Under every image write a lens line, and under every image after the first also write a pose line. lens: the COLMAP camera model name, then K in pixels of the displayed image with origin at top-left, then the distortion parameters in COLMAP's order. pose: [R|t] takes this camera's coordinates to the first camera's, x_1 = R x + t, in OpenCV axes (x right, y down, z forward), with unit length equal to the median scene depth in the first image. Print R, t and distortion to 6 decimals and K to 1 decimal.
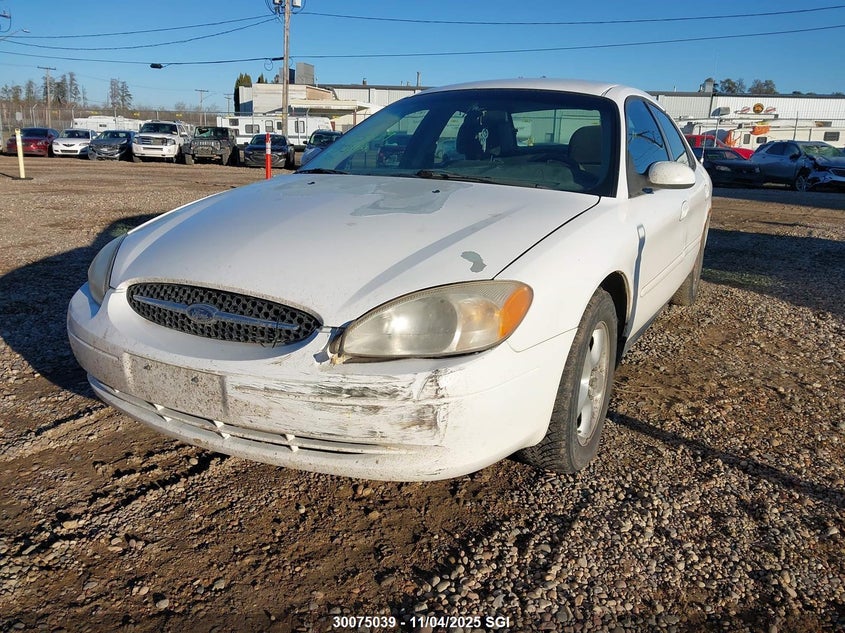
lens RADIAL K [[654.0, 0, 437.6], [0, 654.0, 316.7], [0, 0, 1]] dist [0.061809, -0.104745]
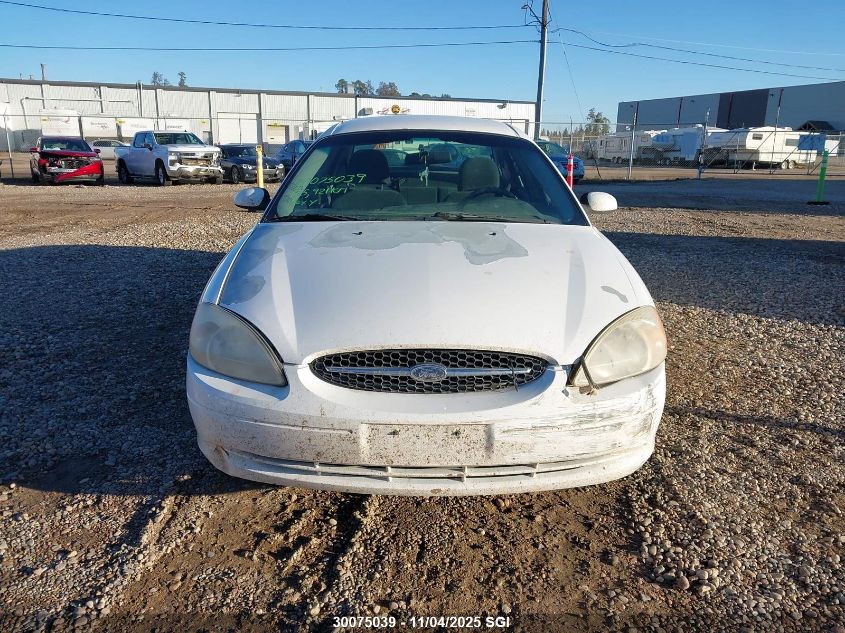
lens RADIAL K [[647.4, 0, 422.5], [0, 647.4, 316.5], [0, 0, 1]] dist [0.152684, -0.380918]
pose [[0.873250, -0.132924, 0.468792, -0.853844], [0.128378, 0.990844, 0.041813, -0.142233], [-0.470057, 0.023669, 0.882319, 0.065038]]
